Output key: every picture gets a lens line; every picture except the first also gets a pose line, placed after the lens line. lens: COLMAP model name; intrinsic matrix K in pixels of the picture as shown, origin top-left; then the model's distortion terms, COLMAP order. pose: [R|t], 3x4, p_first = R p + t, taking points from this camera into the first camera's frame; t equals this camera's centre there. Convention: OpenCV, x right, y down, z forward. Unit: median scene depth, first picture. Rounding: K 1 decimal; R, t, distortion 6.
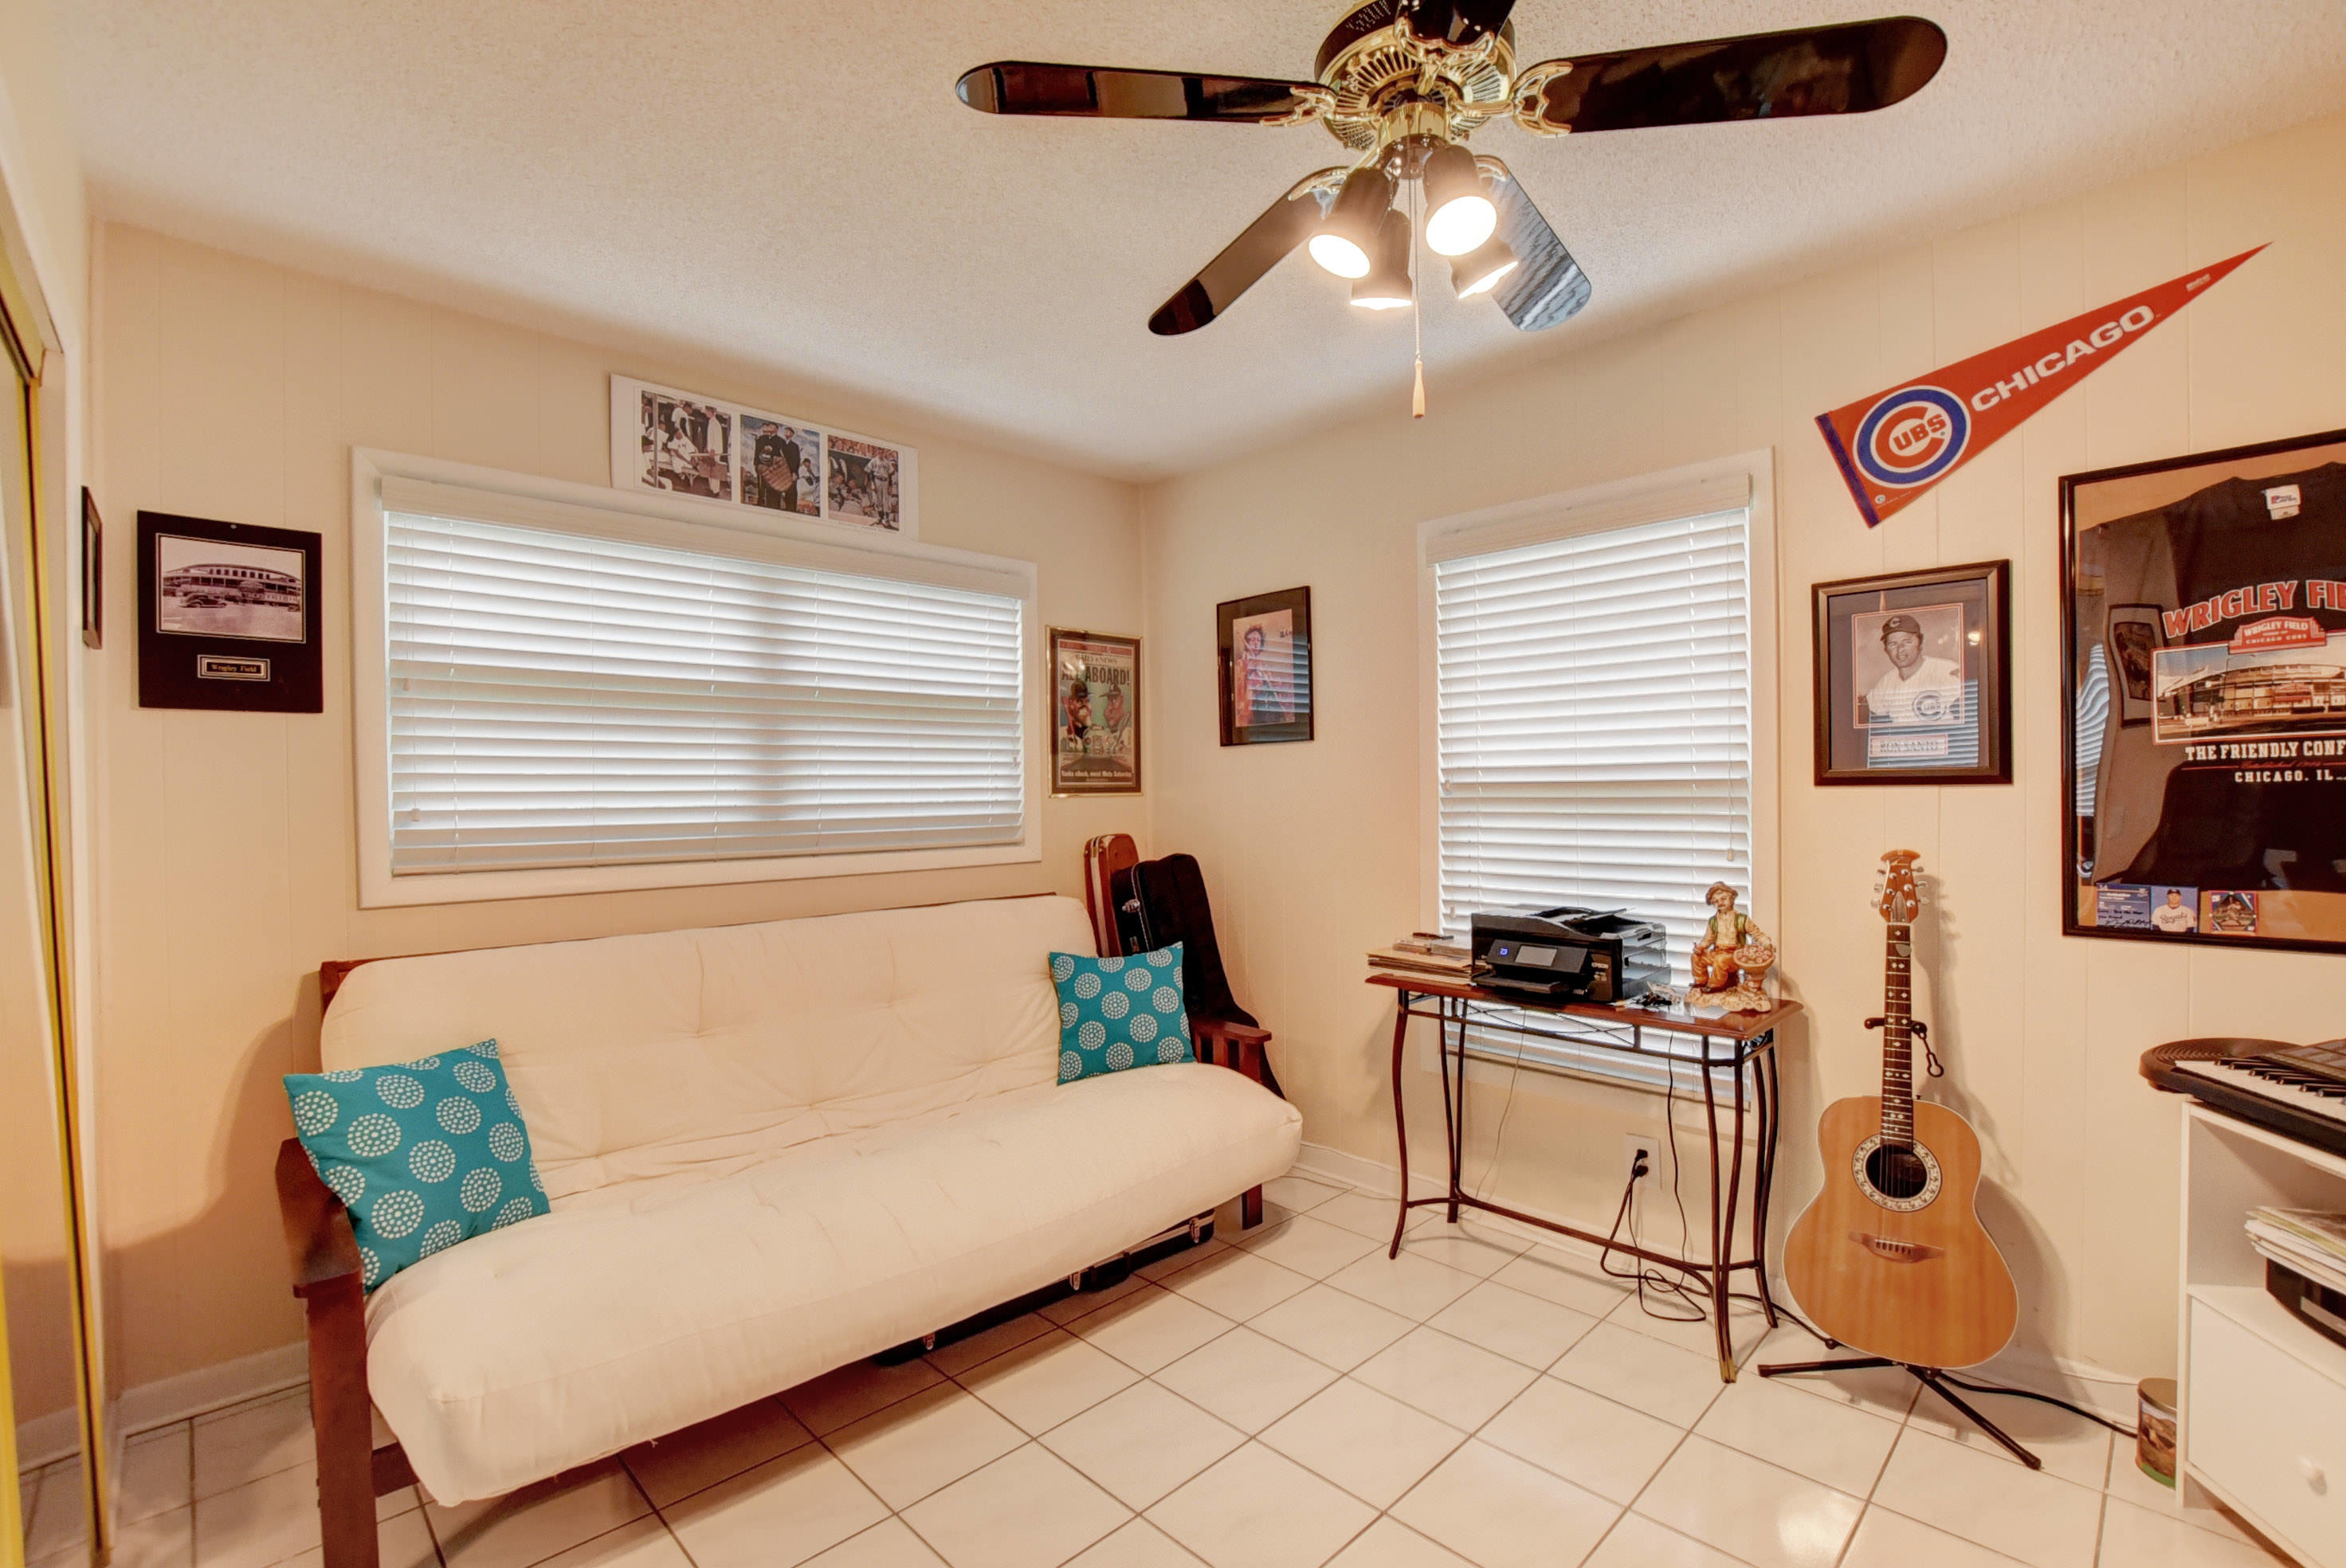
lens RADIAL K [[1036.0, 0, 1173.6], [0, 1036.0, 798.5], [0, 0, 1]] dist [-0.034131, 0.005617]
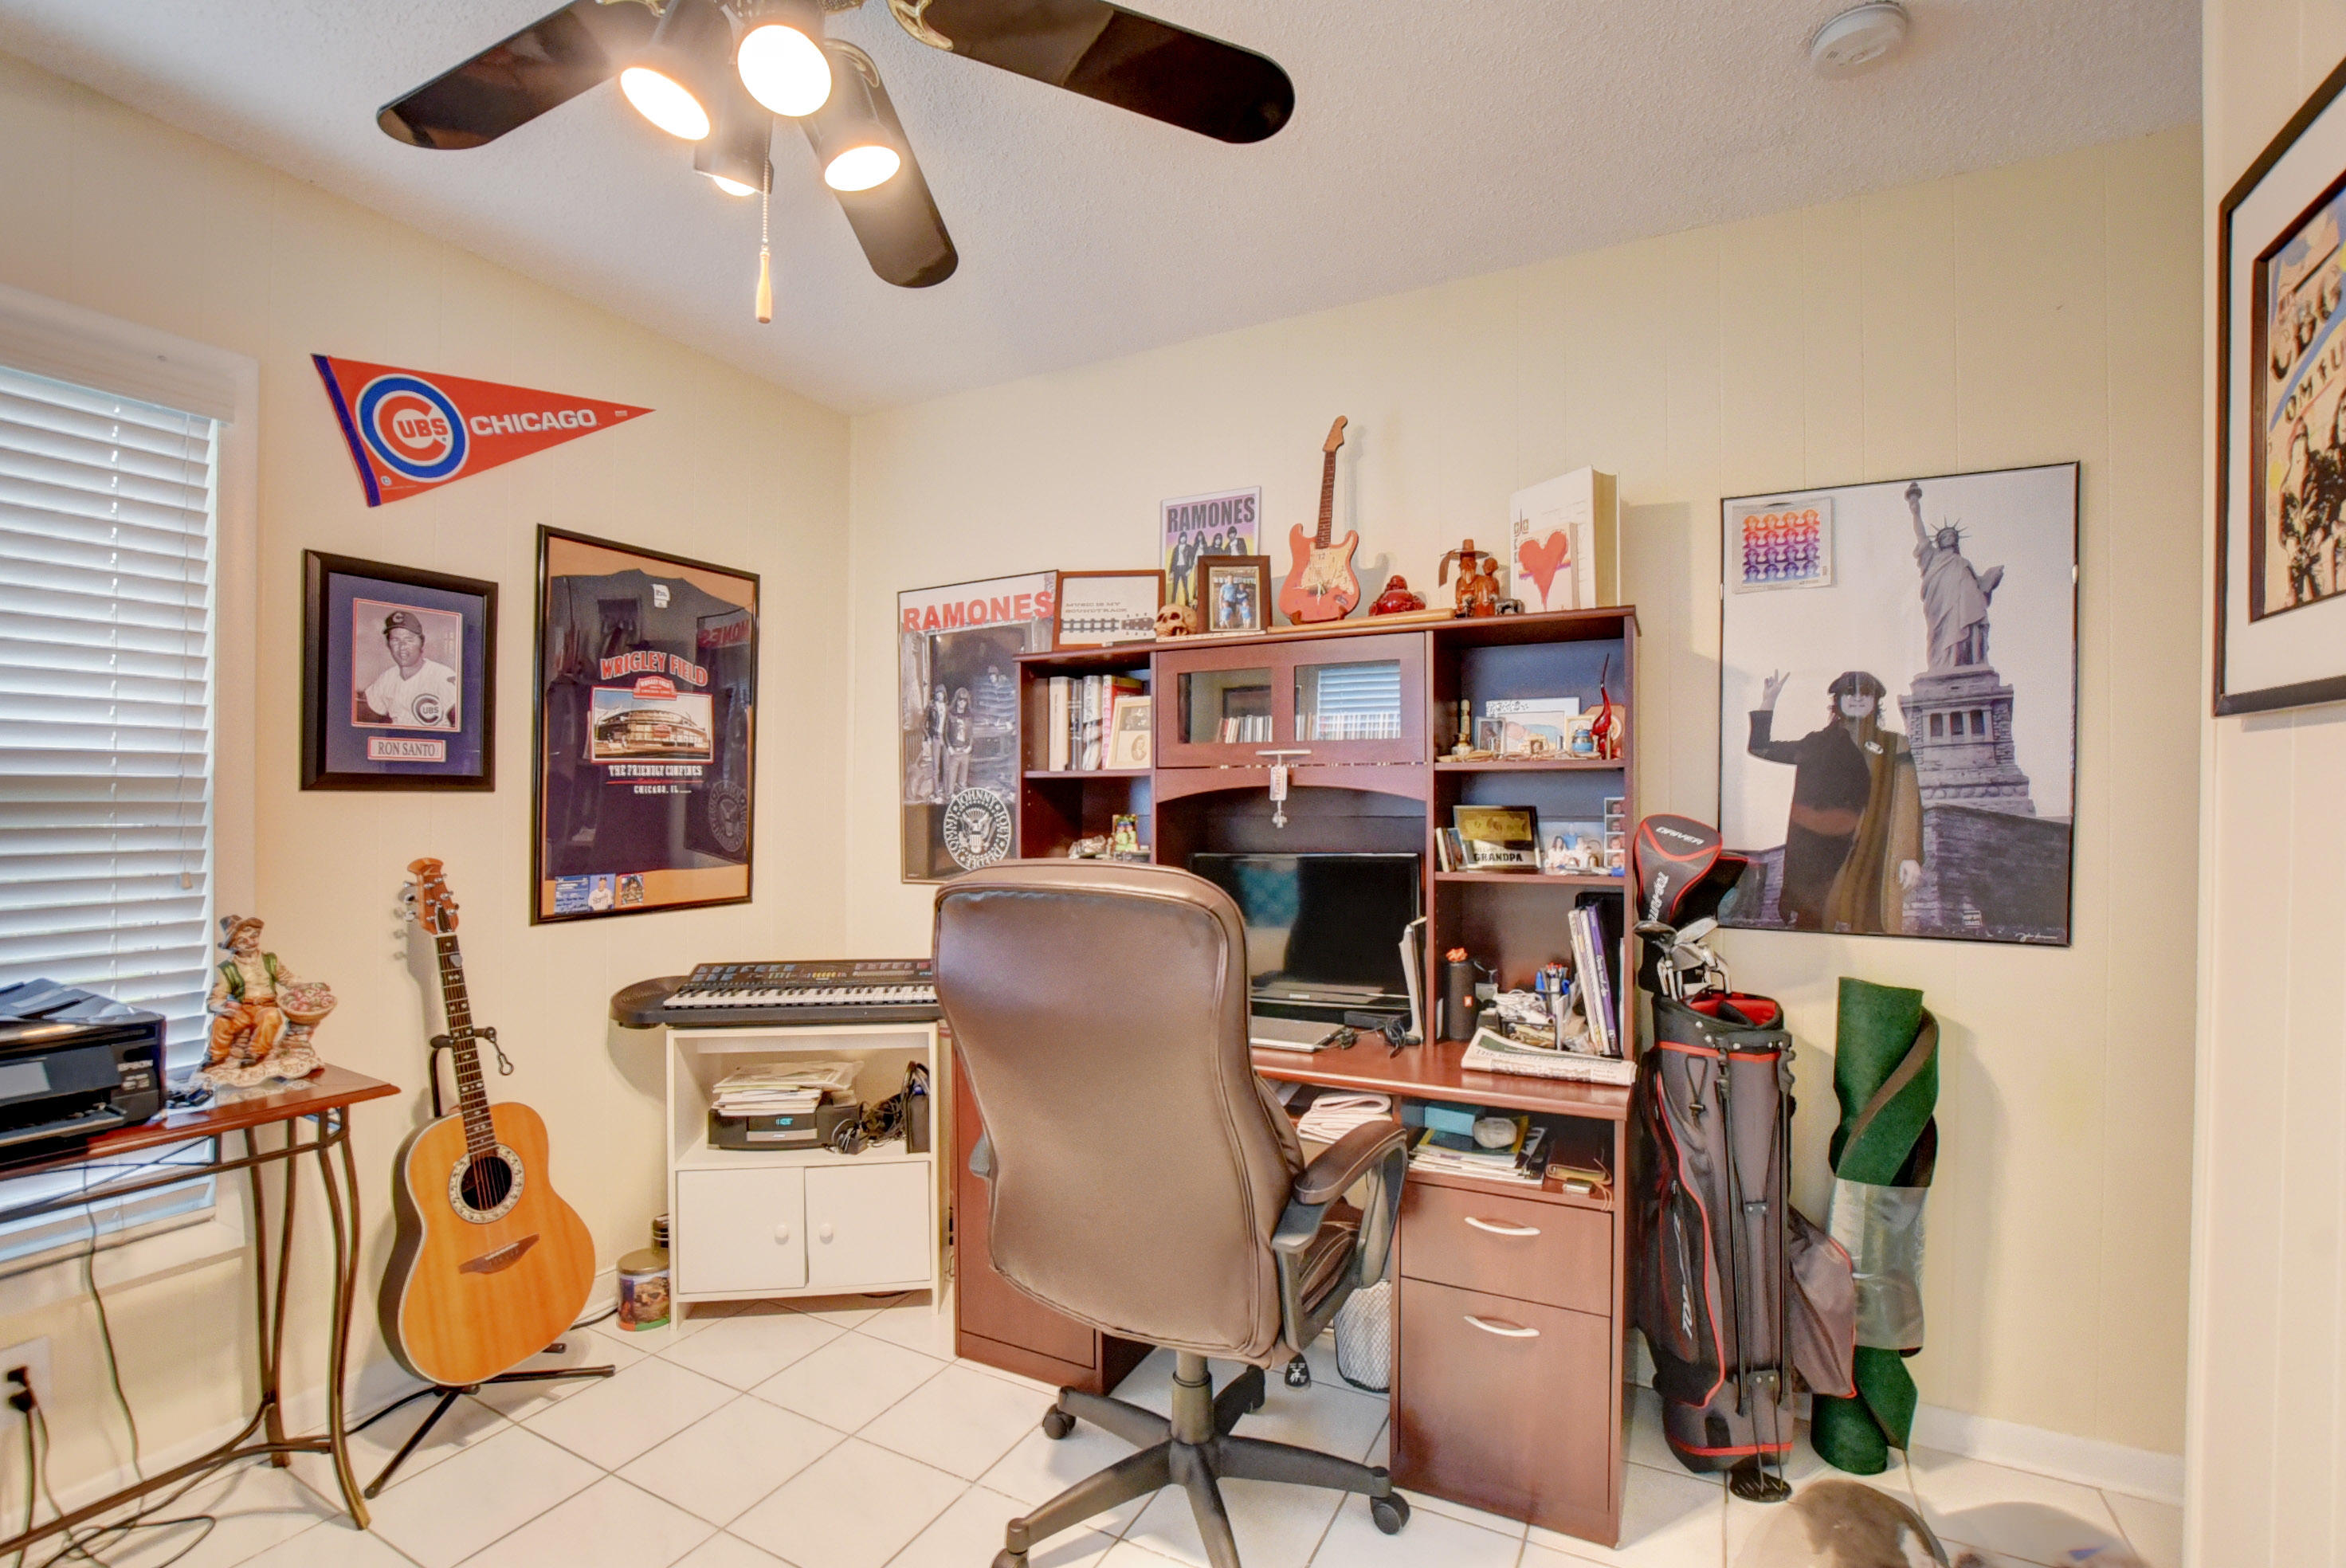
lens RADIAL K [[1036.0, 0, 1174.6], [0, 1036.0, 792.9], [0, 0, 1]] dist [-0.034131, 0.005617]
pose [[-0.306674, 0.012073, 0.951738, -0.427564], [0.001347, 0.999924, -0.012251, 0.001171], [-0.951814, -0.002475, -0.306667, 0.648031]]
